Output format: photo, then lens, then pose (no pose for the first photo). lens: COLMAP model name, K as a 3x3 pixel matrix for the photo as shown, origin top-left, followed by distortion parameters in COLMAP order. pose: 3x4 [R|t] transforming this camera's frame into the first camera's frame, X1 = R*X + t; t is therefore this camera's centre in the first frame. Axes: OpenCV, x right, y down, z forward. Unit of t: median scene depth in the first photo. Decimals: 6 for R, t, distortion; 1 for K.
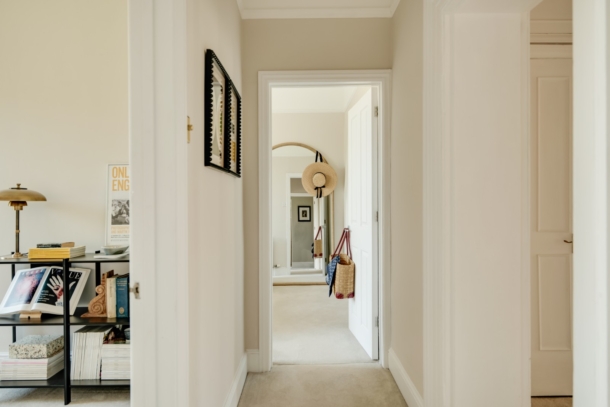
lens RADIAL K [[405.0, 0, 305.0], [0, 405.0, 203.1], [0, 0, 1]] dist [0.004254, 0.005105]
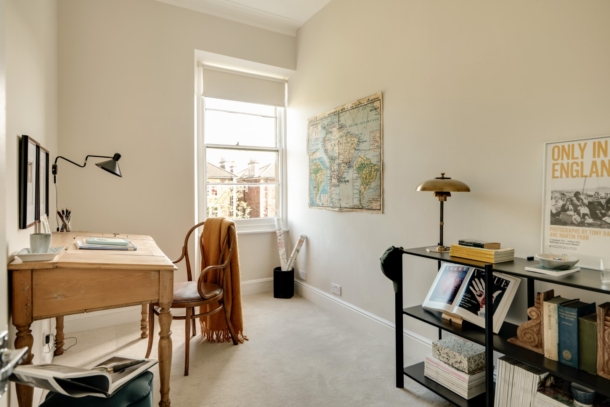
lens RADIAL K [[342.0, 0, 308.8], [0, 342.0, 188.5], [0, 0, 1]] dist [-0.003333, -0.002703]
pose [[0.500686, 0.005103, -0.865614, -0.172850], [-0.003913, 0.999986, 0.003632, -0.013811], [0.865620, 0.001568, 0.500699, 0.332958]]
